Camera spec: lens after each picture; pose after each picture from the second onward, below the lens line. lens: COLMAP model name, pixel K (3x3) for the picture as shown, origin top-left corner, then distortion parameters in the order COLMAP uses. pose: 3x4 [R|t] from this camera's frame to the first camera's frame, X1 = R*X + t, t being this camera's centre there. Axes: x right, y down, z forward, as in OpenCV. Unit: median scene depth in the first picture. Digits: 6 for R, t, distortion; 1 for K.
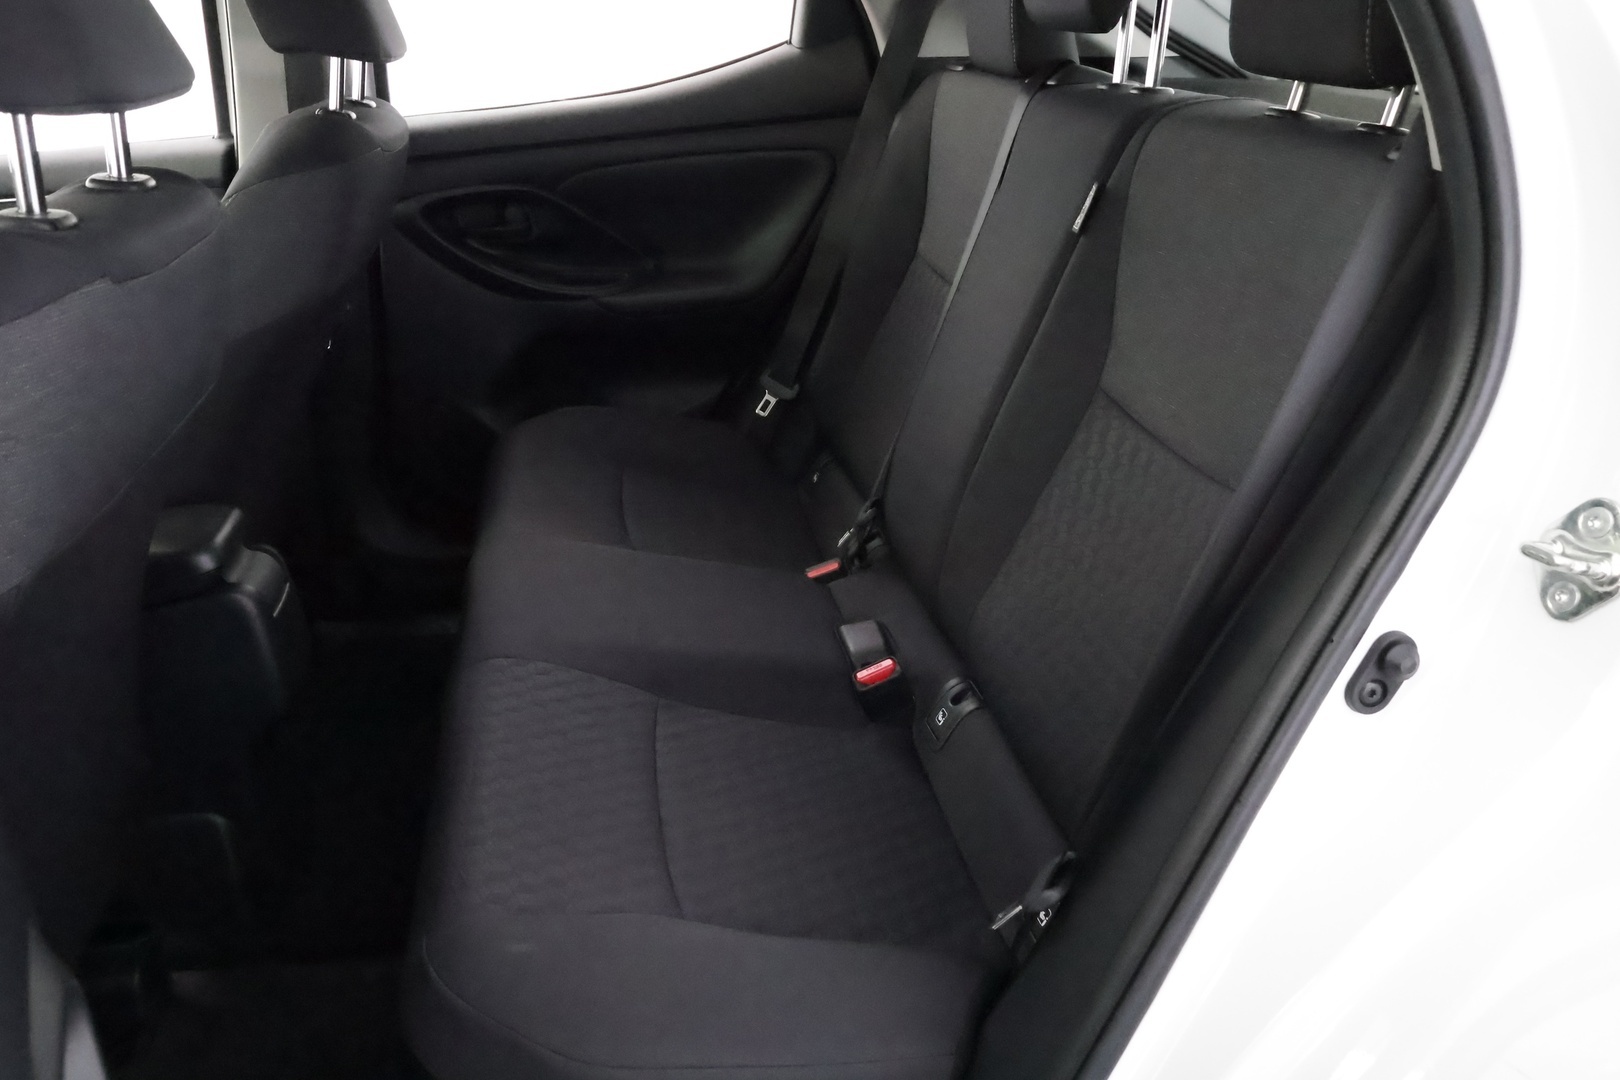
lens RADIAL K [[1225.2, 0, 813.0], [0, 1225.2, 541.7], [0, 0, 1]] dist [-0.000289, -0.004955]
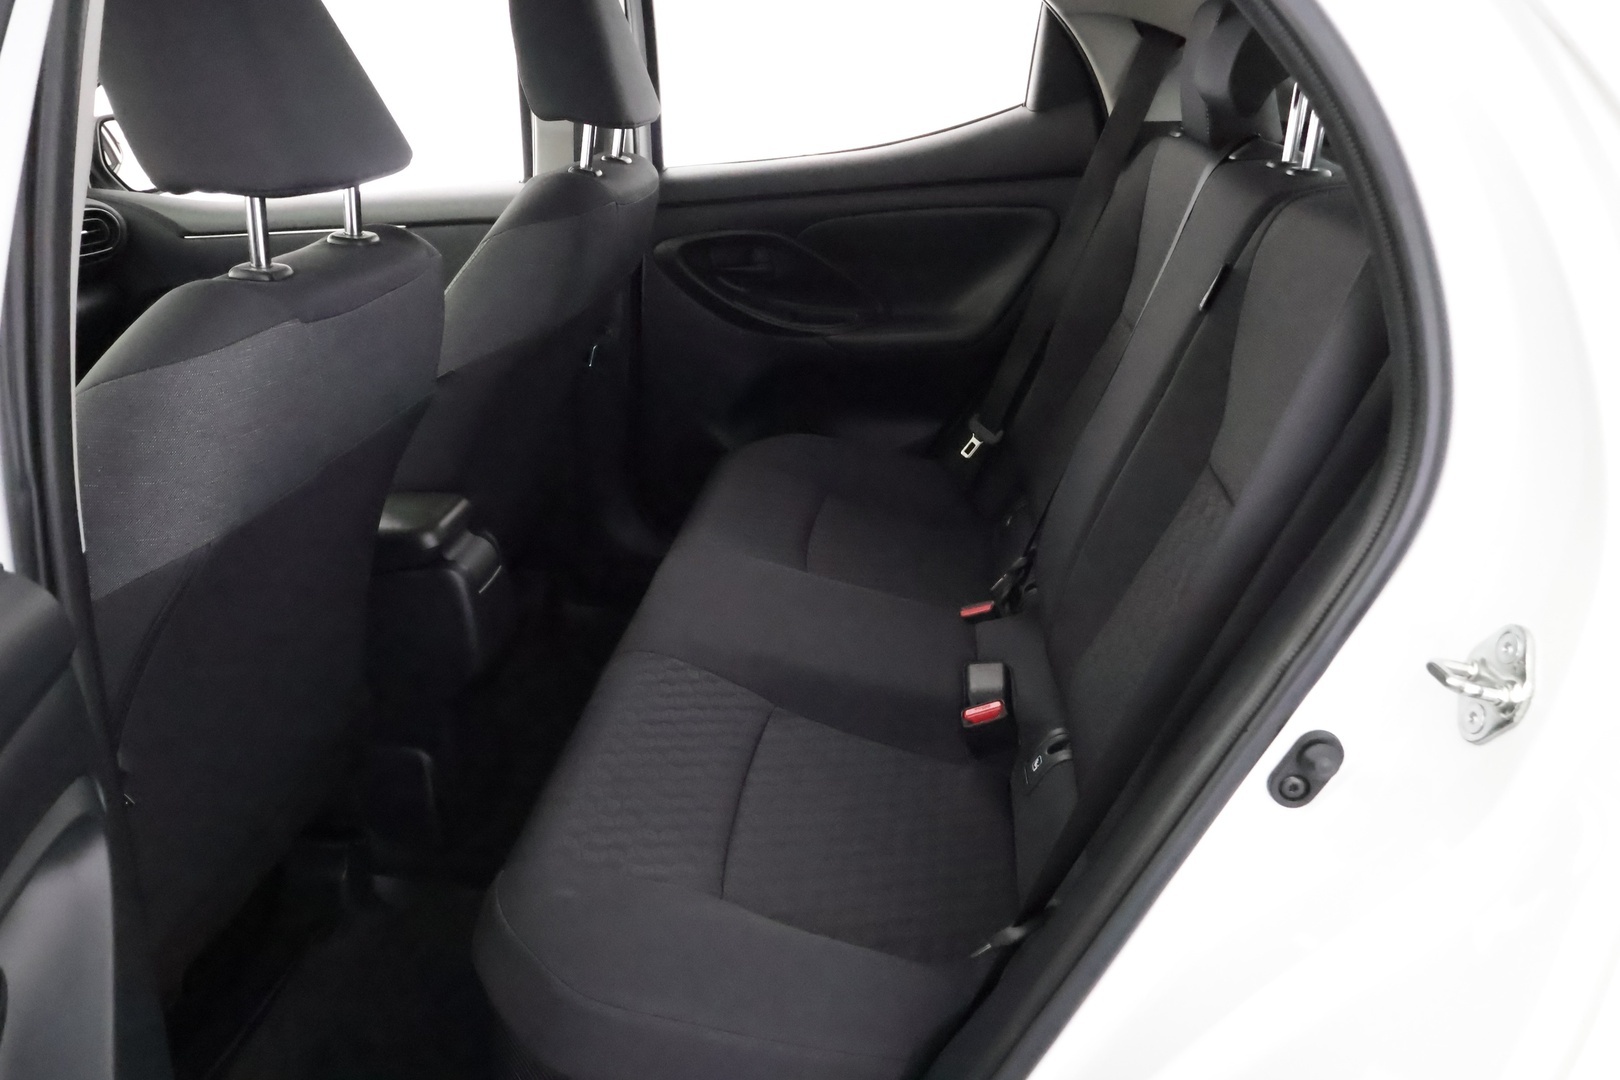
lens RADIAL K [[1225.2, 0, 805.4], [0, 1225.2, 537.6], [0, 0, 1]] dist [-0.000289, -0.004955]
pose [[0.956673, 0.104408, -0.271801, 0.165009], [-0.110532, 0.993846, -0.007274, -0.016541], [0.269368, 0.037002, 0.962326, -0.056080]]
